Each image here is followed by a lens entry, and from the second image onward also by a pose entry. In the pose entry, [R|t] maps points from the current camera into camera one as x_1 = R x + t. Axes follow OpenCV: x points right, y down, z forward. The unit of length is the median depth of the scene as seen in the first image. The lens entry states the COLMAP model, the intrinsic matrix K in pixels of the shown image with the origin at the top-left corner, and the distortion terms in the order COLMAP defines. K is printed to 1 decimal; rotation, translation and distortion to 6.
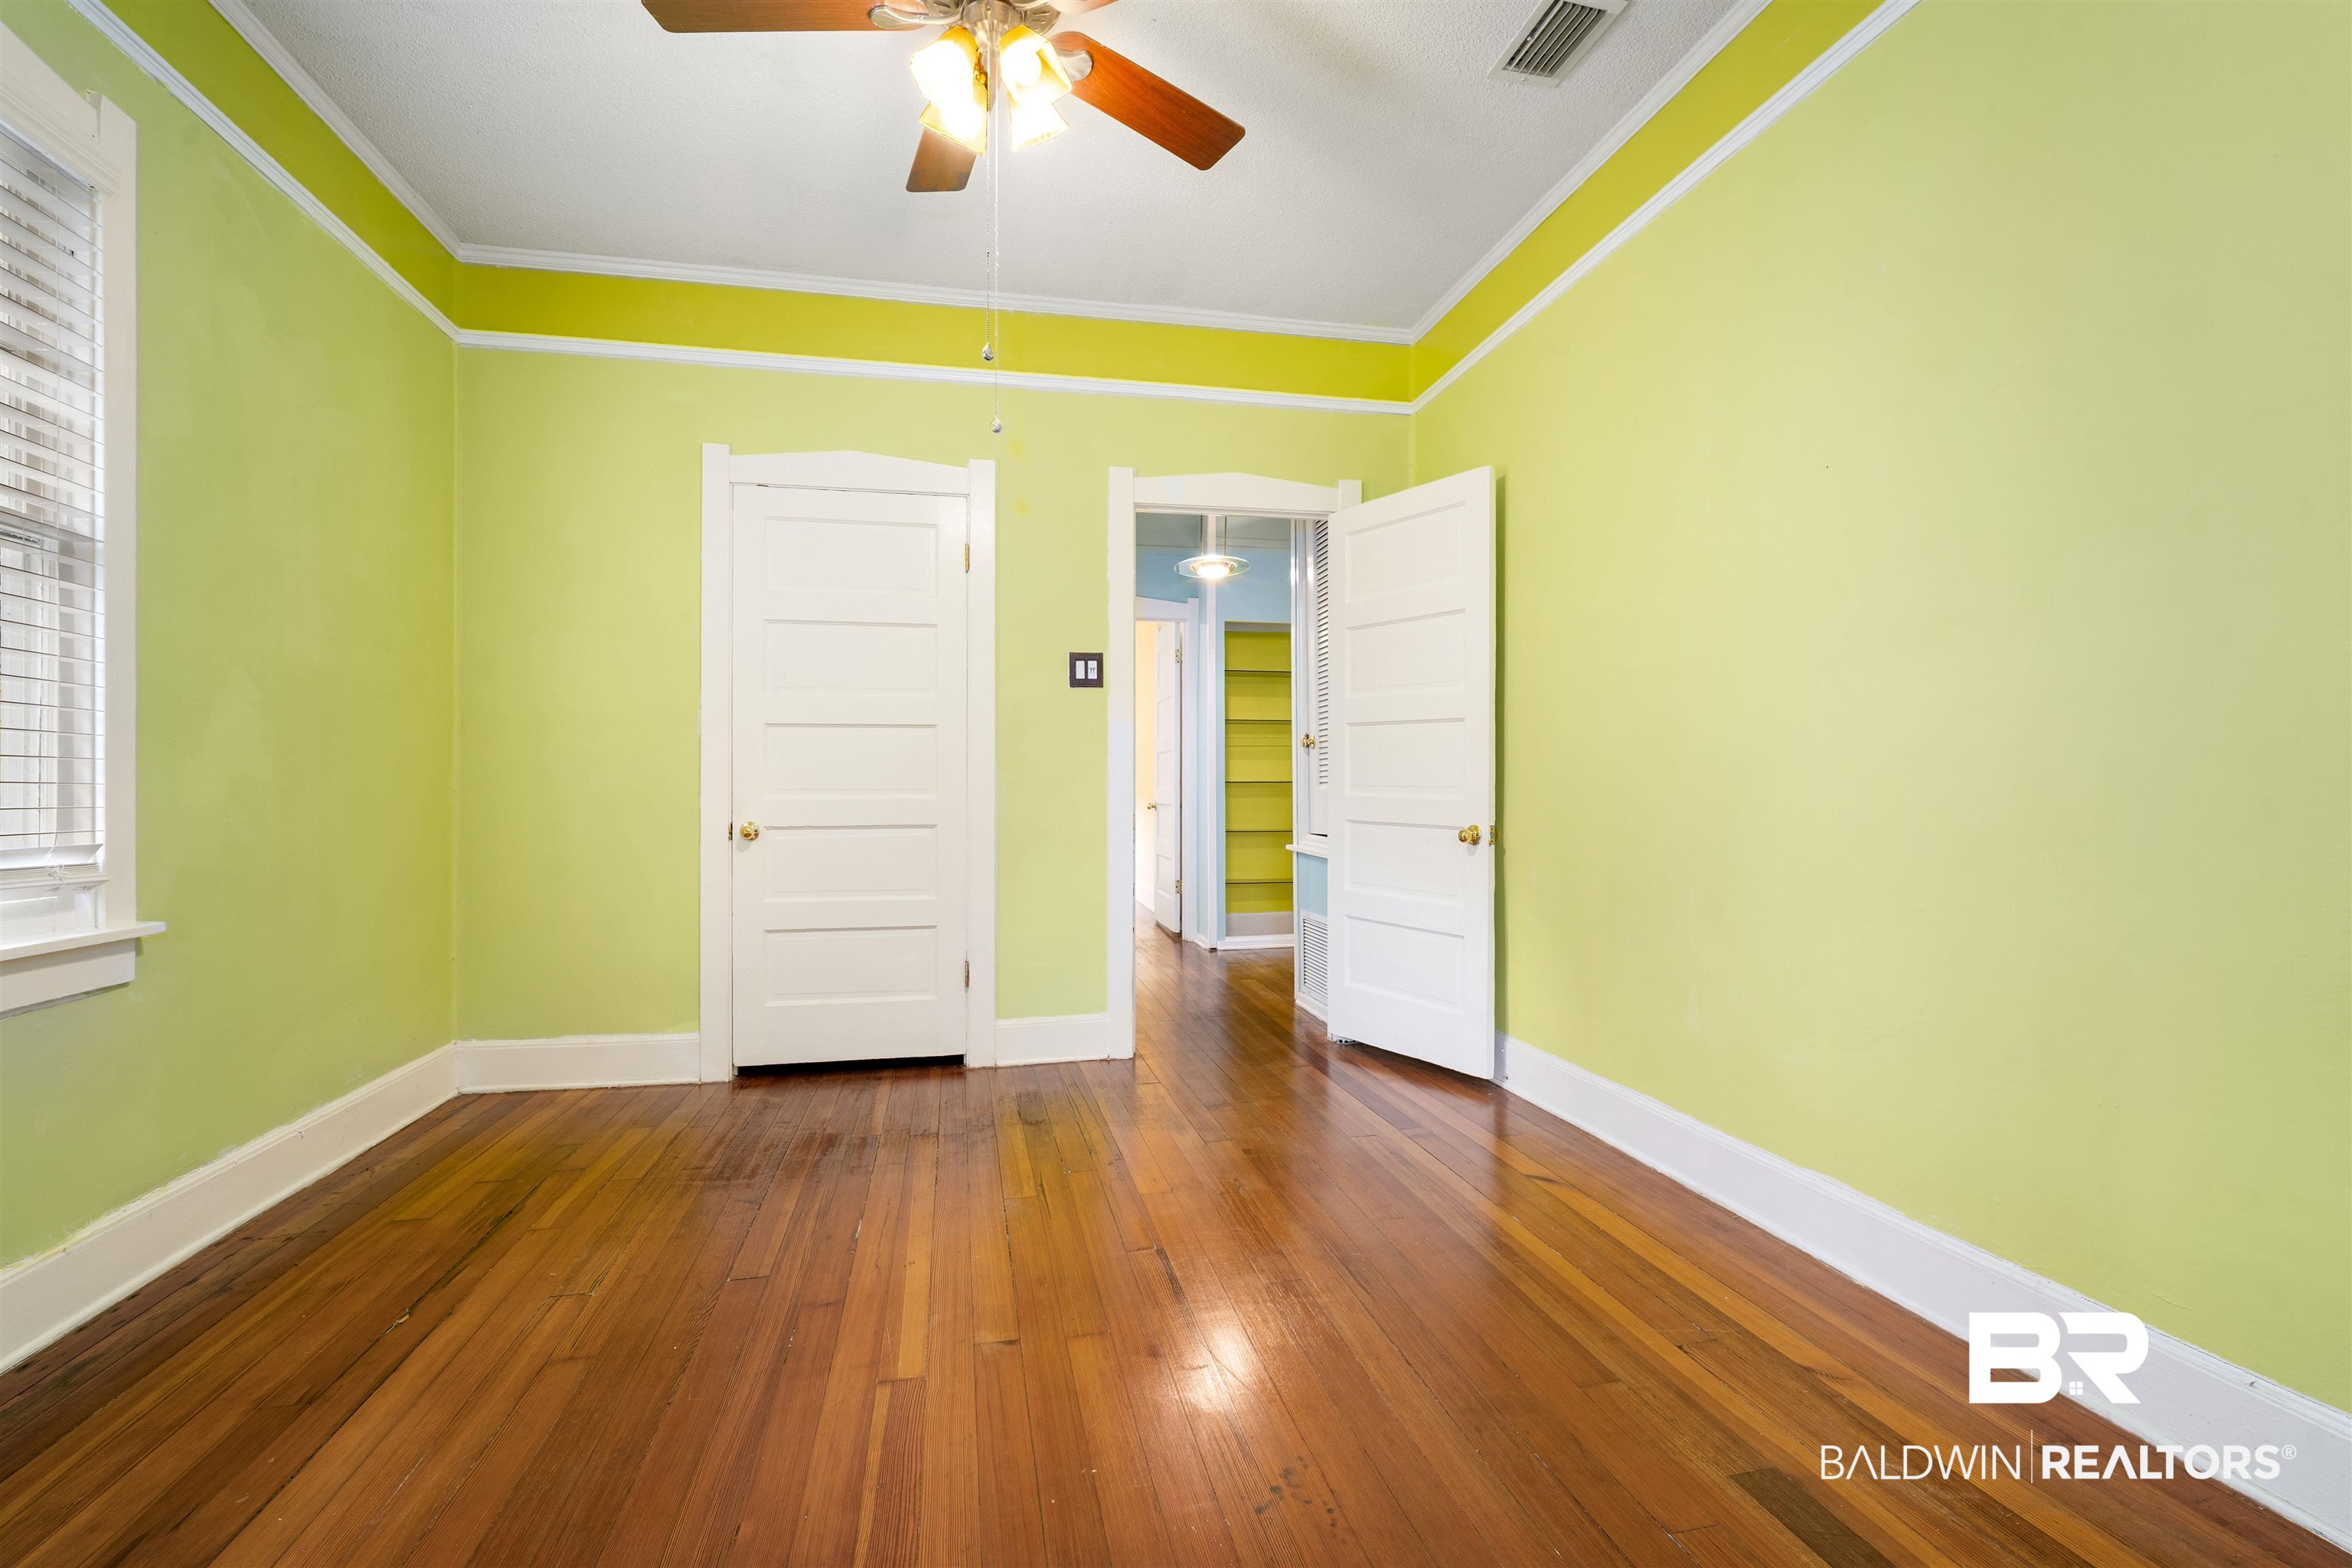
lens RADIAL K [[1041.8, 0, 1177.9], [0, 1041.8, 784.7], [0, 0, 1]] dist [-0.010557, 0.001163]
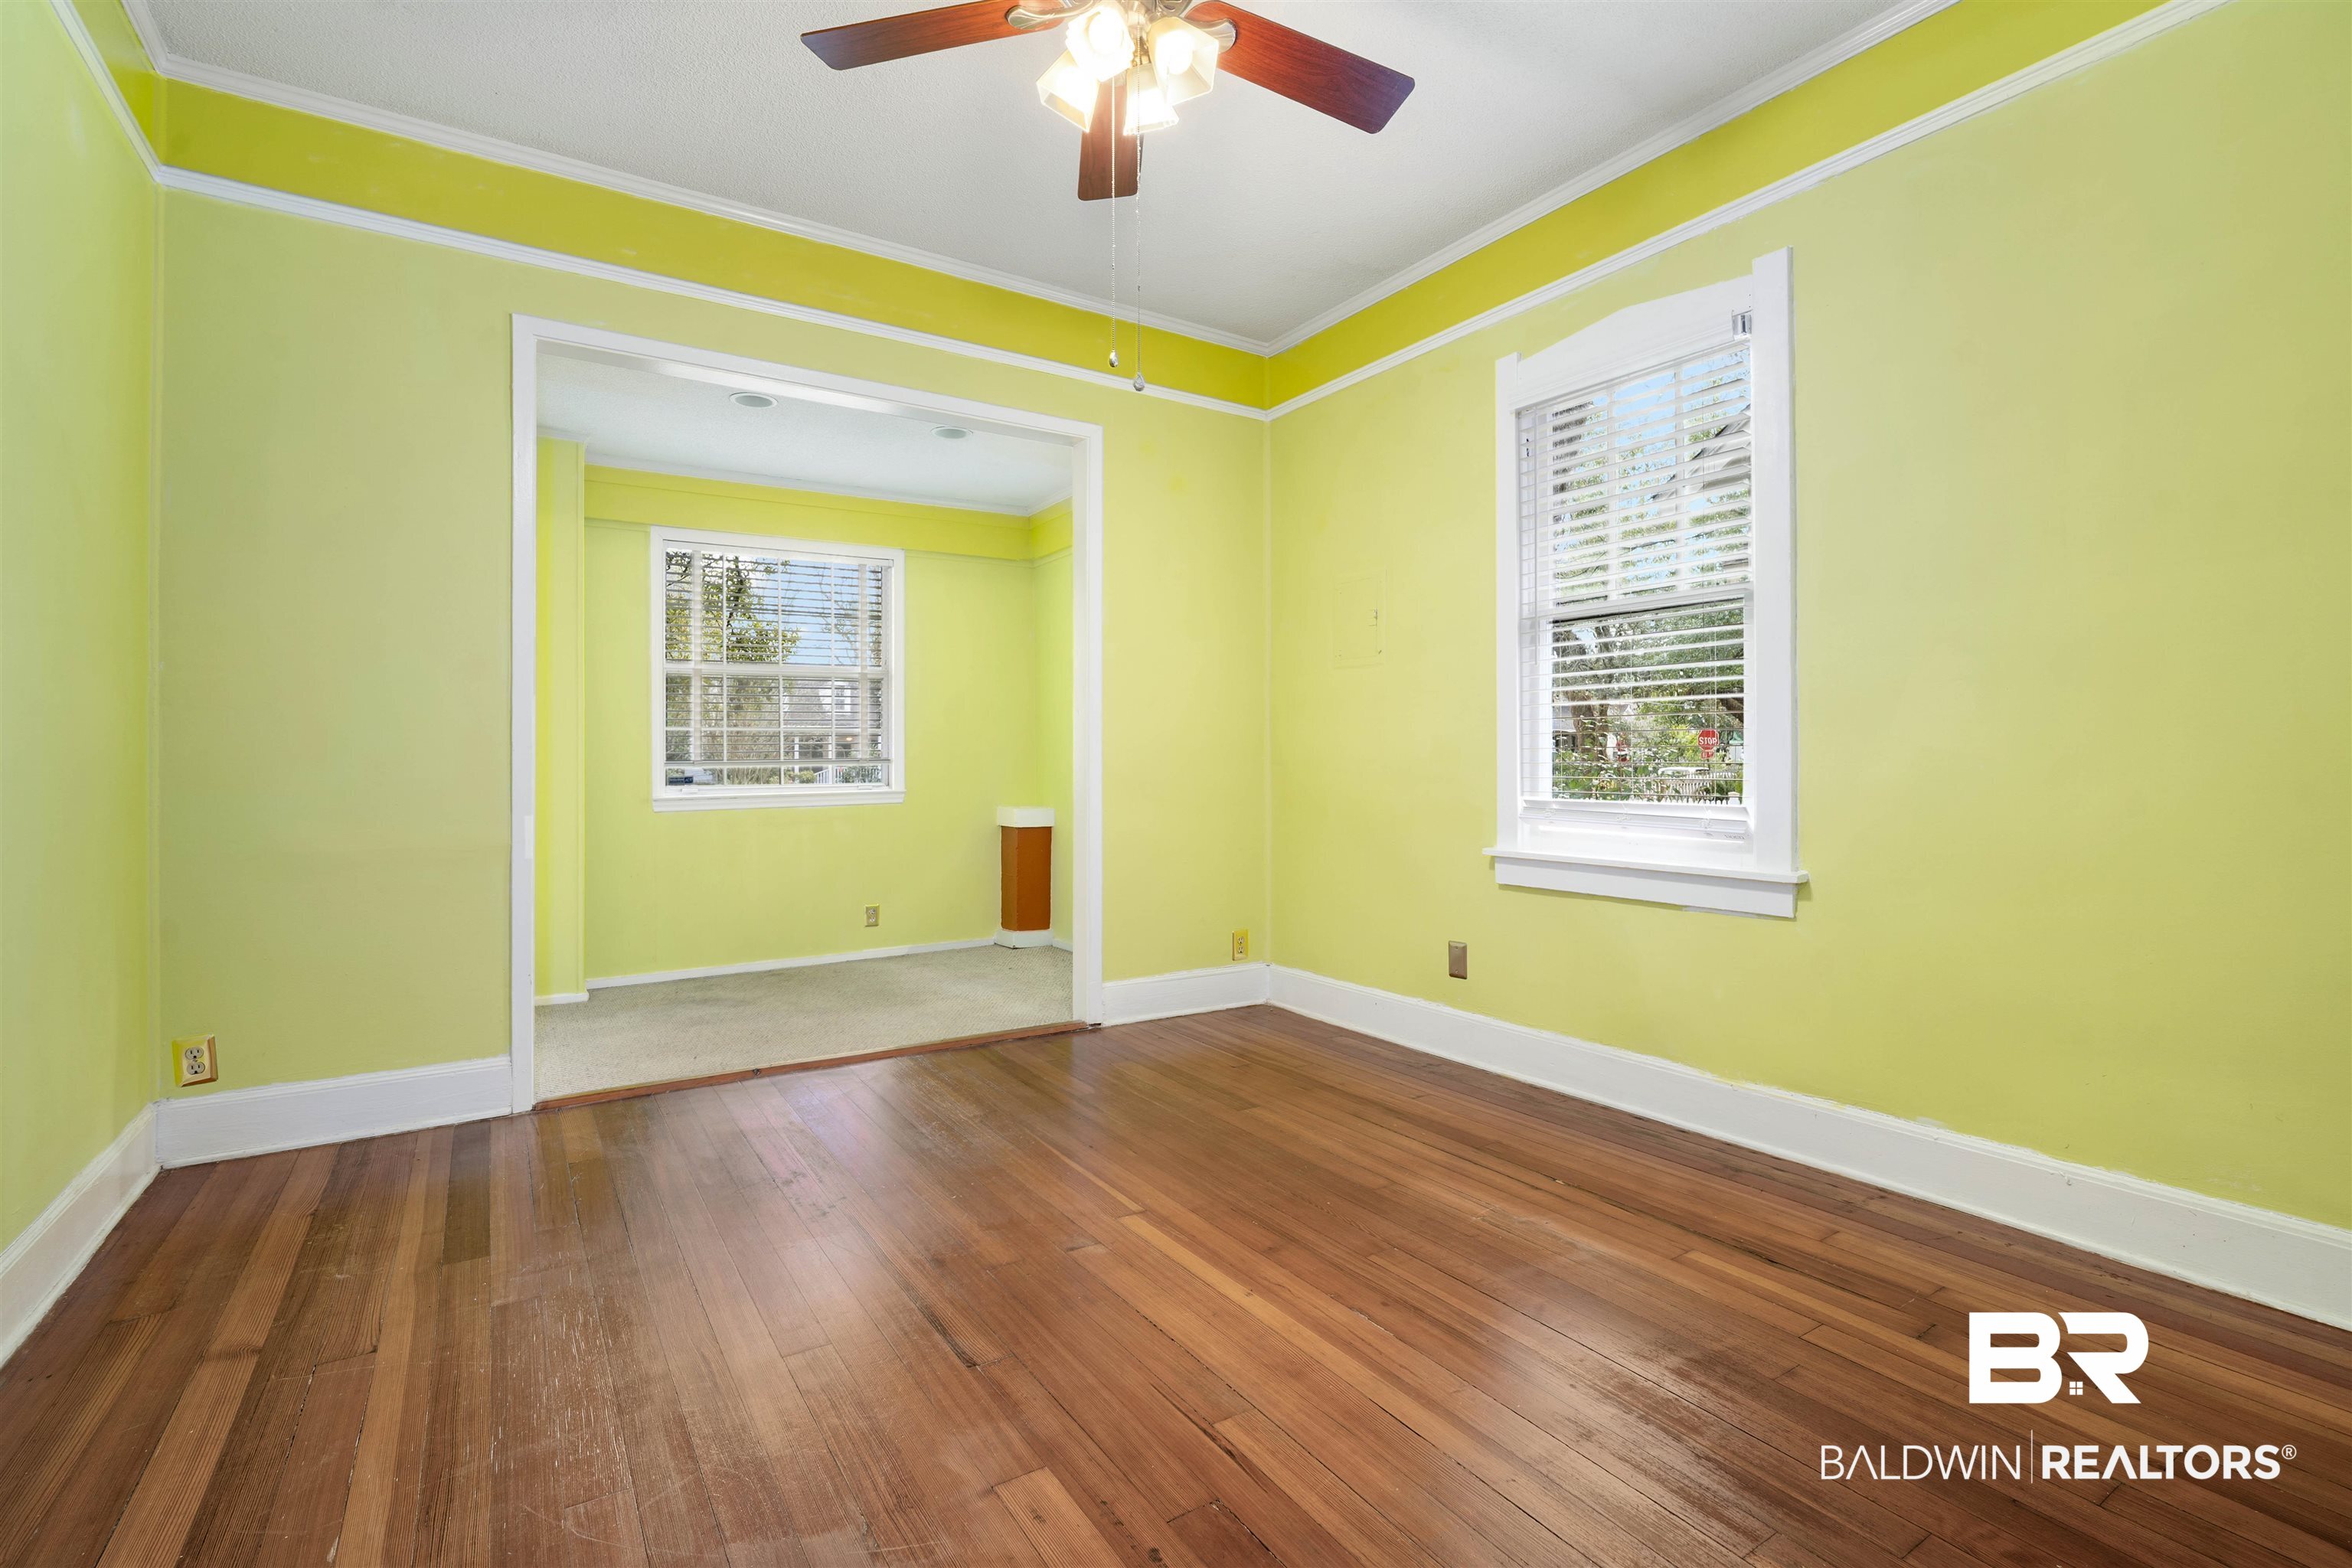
lens RADIAL K [[1041.8, 0, 1269.2], [0, 1041.8, 766.7], [0, 0, 1]] dist [-0.010557, 0.001163]
pose [[-0.902603, 0.005349, -0.430440, 0.120906], [0.005845, 0.999983, 0.000170, 0.000695], [0.430434, -0.002362, -0.902619, 1.920386]]
